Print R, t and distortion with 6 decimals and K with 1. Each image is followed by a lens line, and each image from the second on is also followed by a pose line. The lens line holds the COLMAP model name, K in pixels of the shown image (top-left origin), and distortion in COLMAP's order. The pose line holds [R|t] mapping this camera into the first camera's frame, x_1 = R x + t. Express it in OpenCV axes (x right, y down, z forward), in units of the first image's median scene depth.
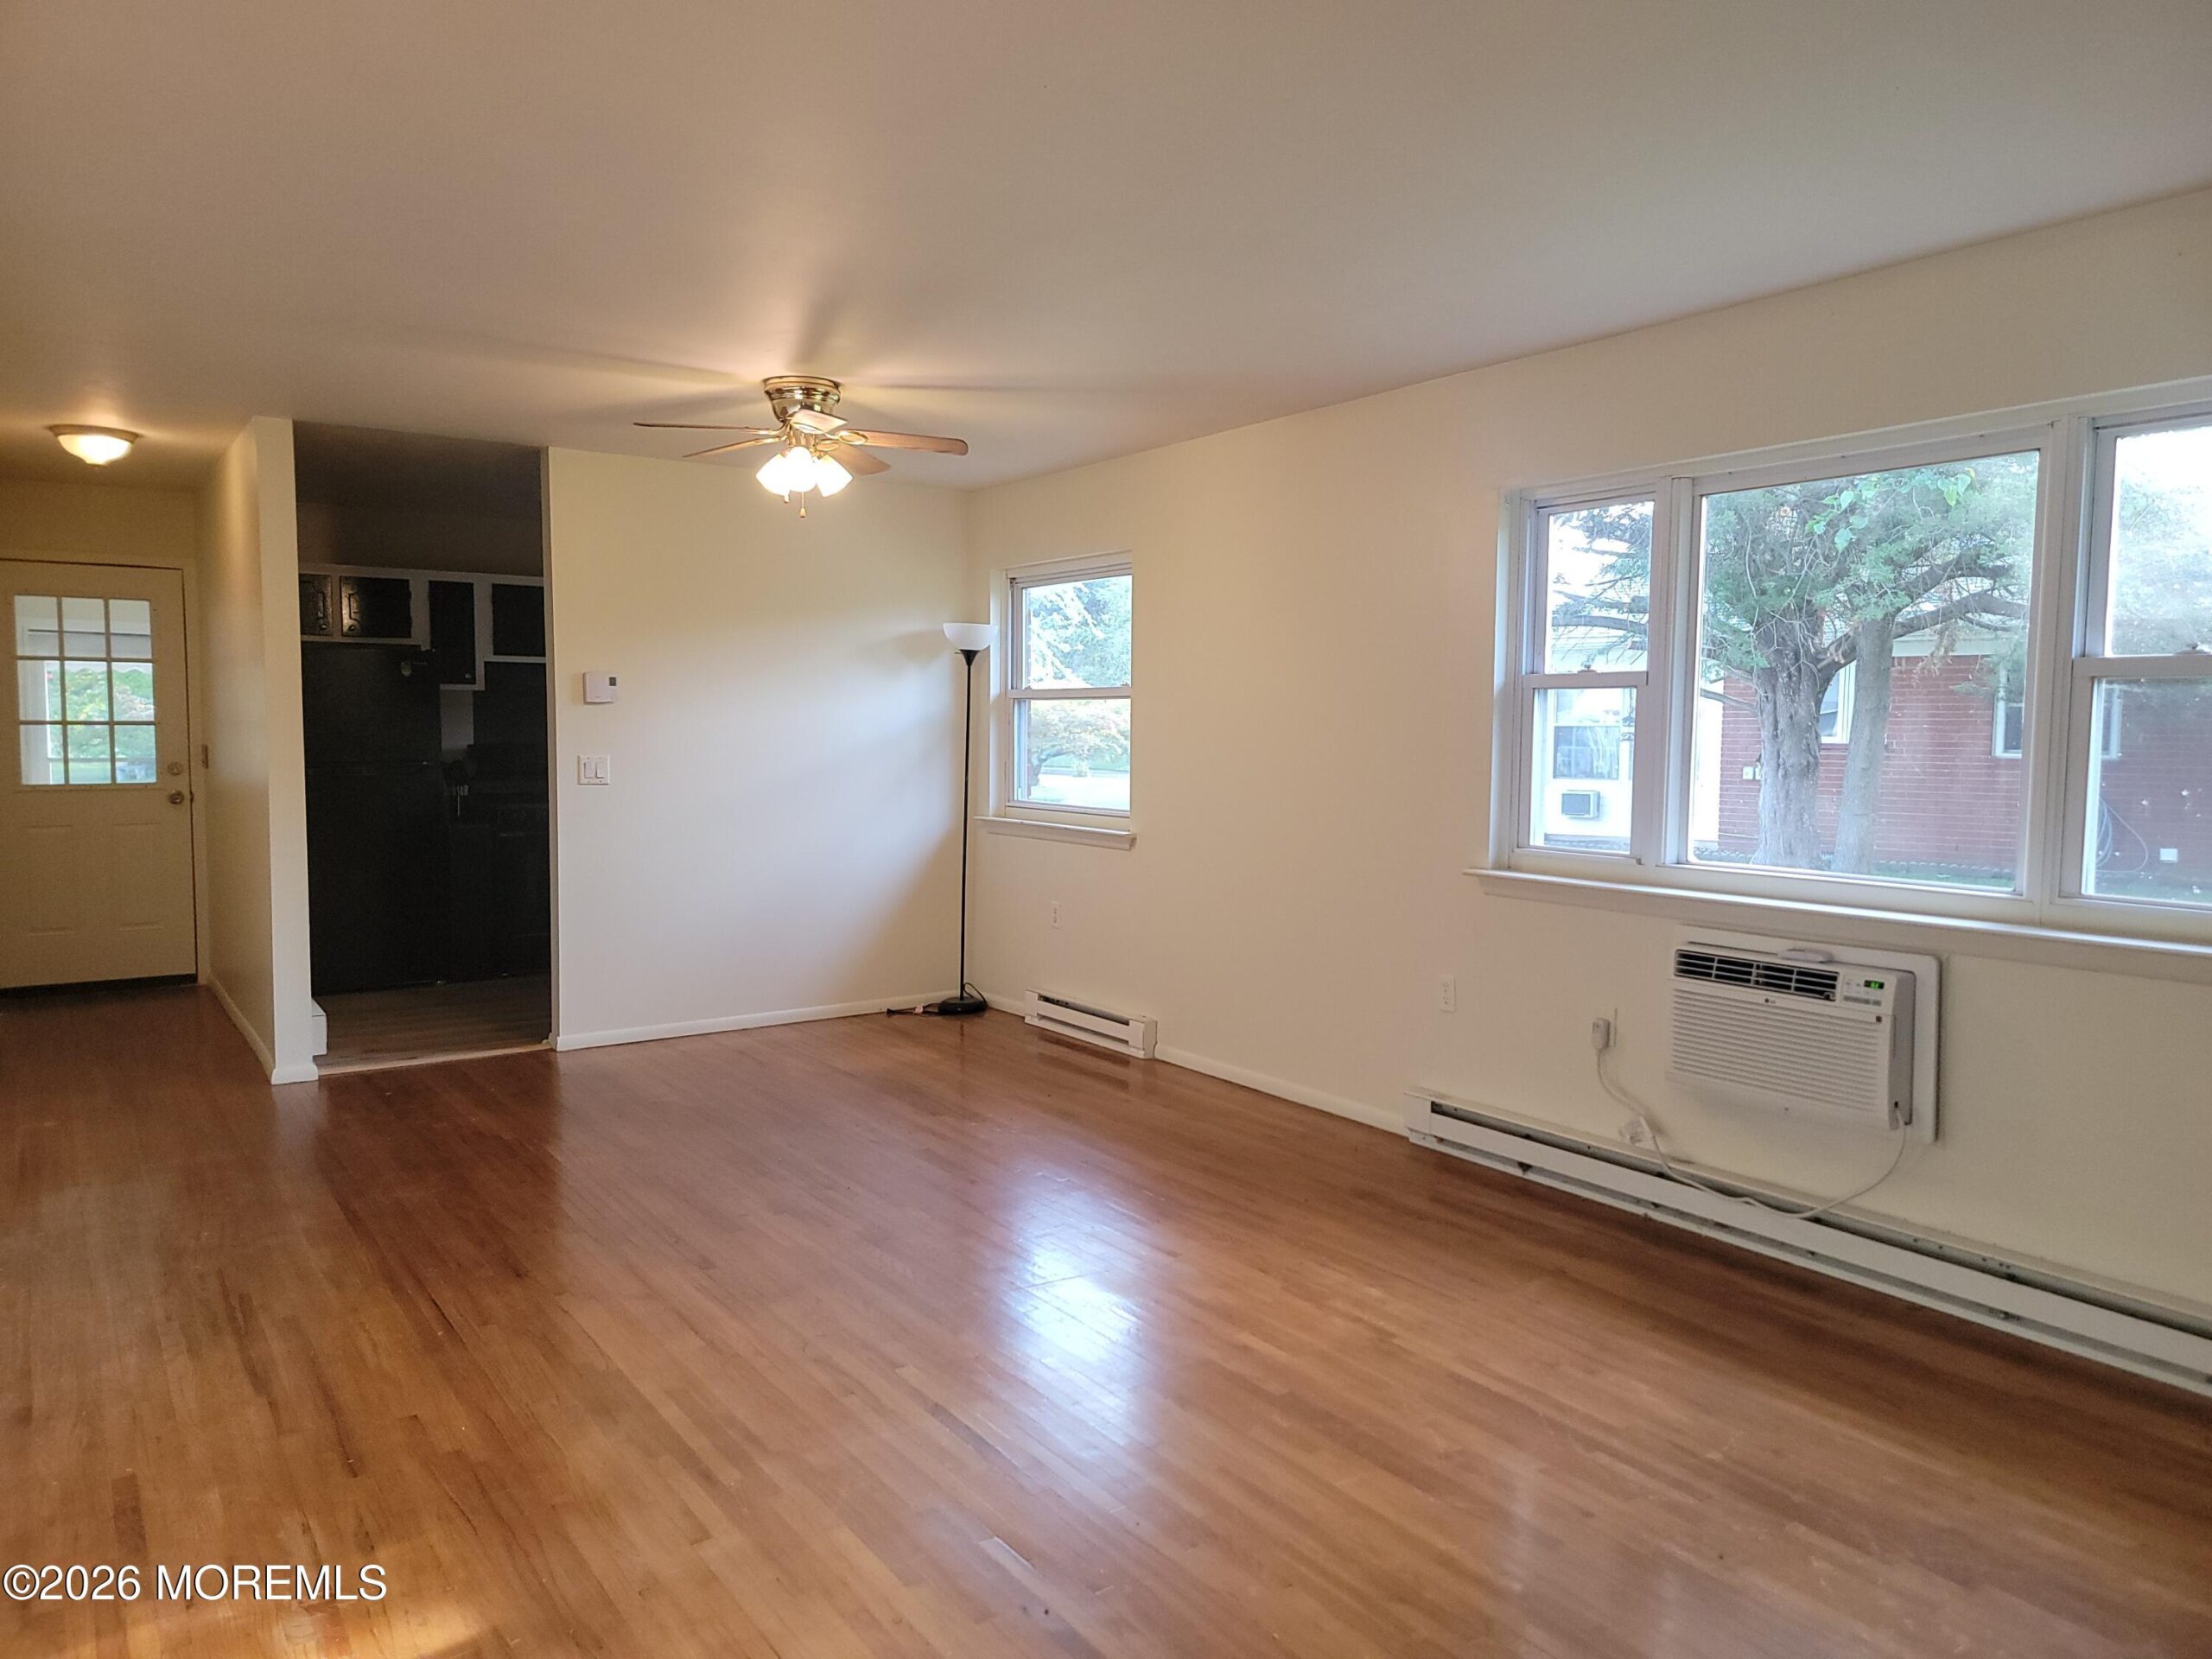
lens RADIAL K [[1527.7, 0, 1116.7], [0, 1527.7, 860.0], [0, 0, 1]] dist [0.078817, -0.069933]
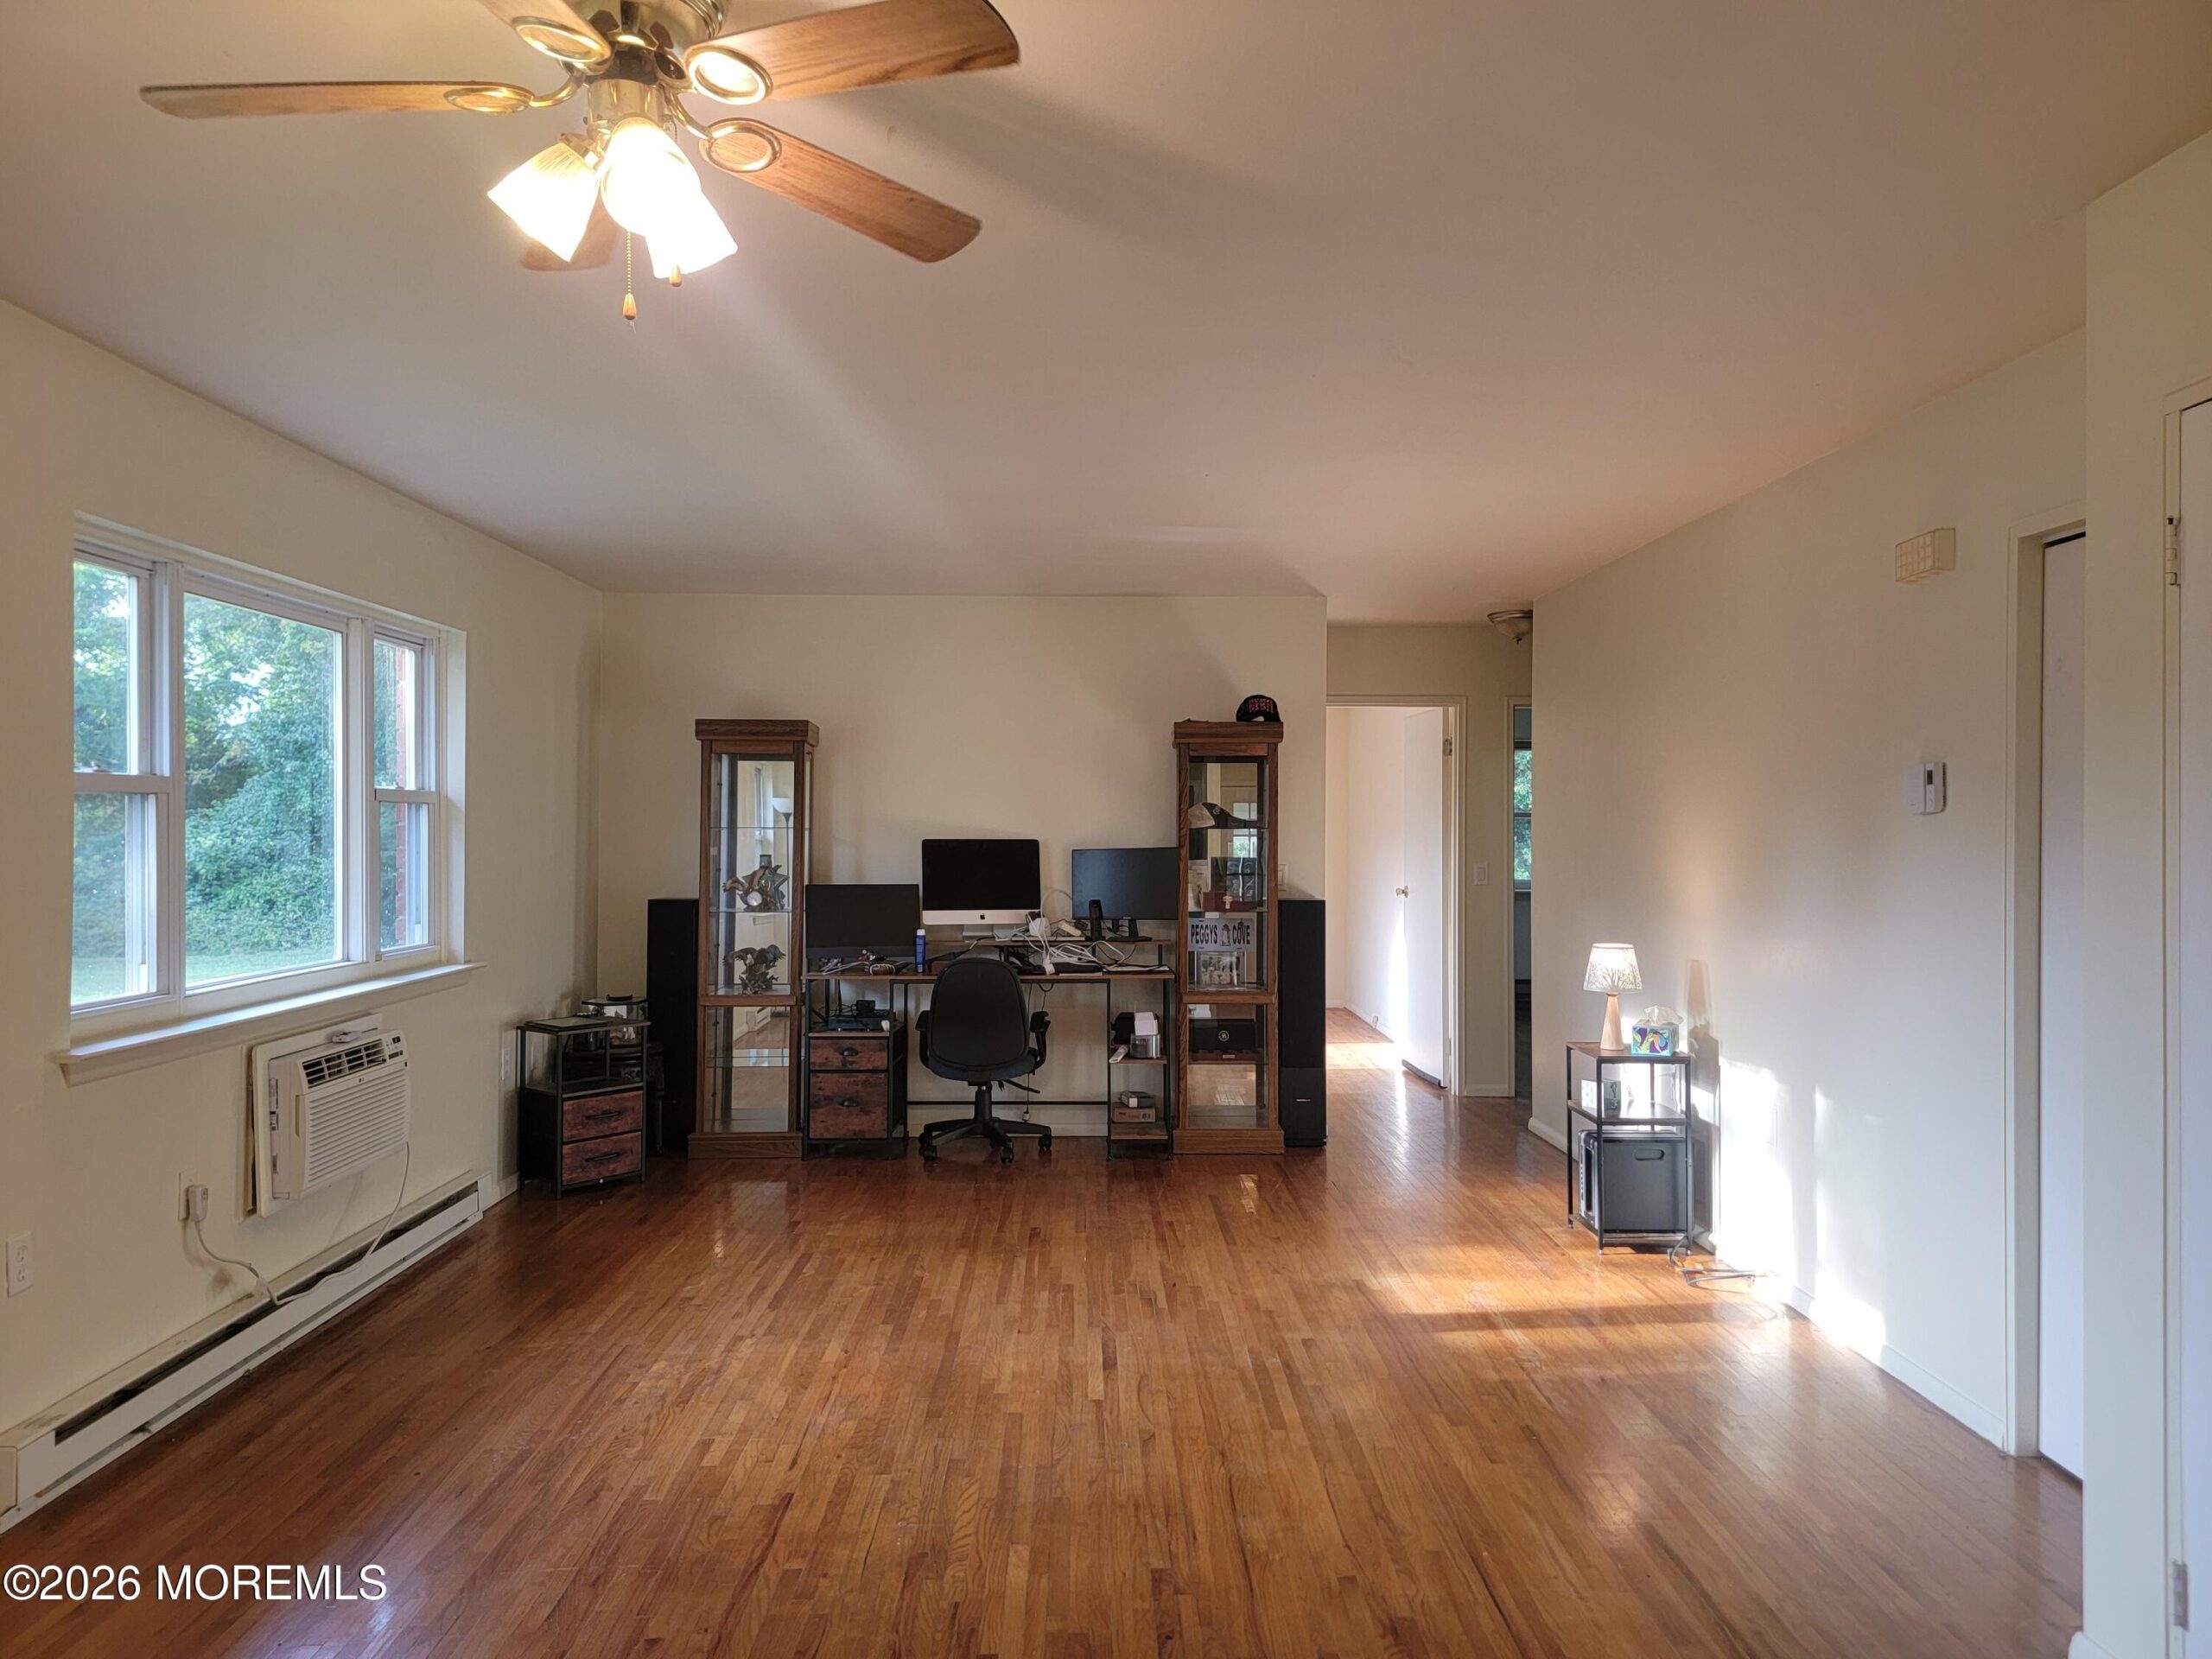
lens RADIAL K [[1528.3, 0, 1116.1], [0, 1528.3, 834.8], [0, 0, 1]] dist [0.090700, -0.084354]
pose [[-0.833496, -0.009762, 0.552440, -0.670813], [0.044219, 0.995458, 0.084307, -0.161070], [-0.550754, 0.094698, -0.829278, 1.628023]]
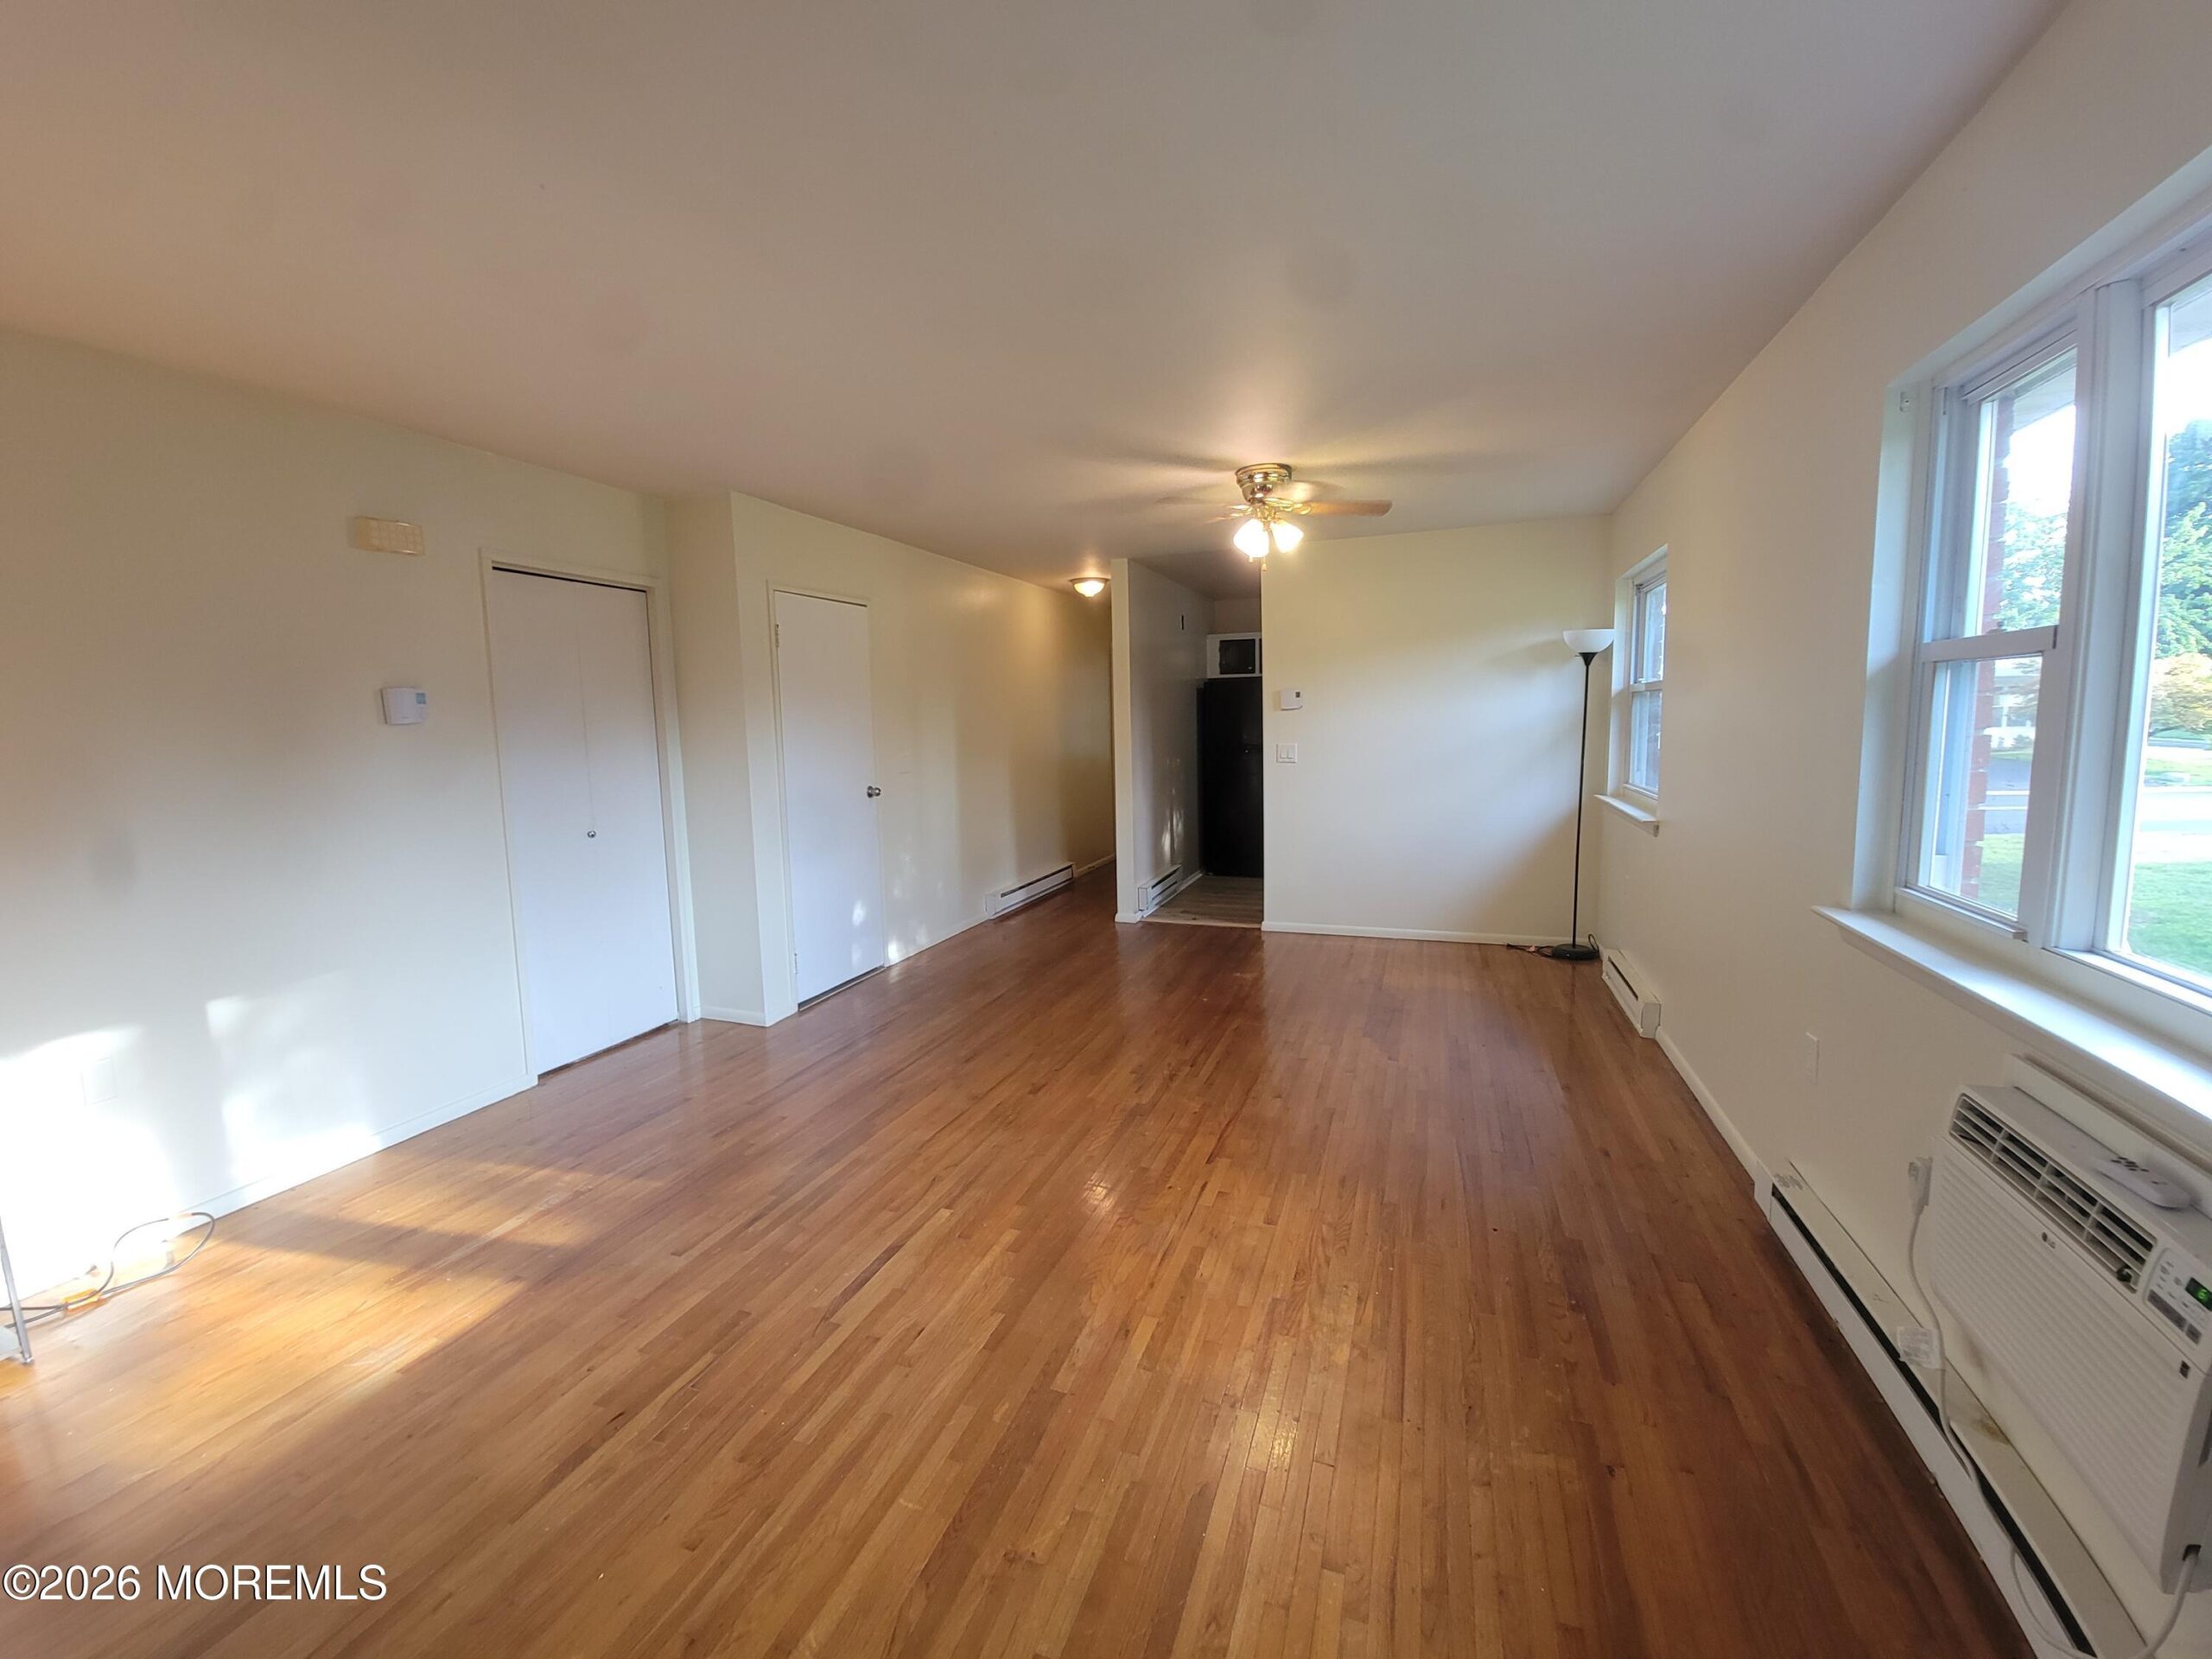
lens RADIAL K [[897.8, 0, 1101.3], [0, 897.8, 821.7], [0, 0, 1]] dist [-0.000772, -0.000147]
pose [[0.573523, 0.074079, -0.815833, 0.477379], [-0.047476, 0.997235, 0.057176, -0.054698], [0.817812, 0.005940, 0.575454, 0.555278]]
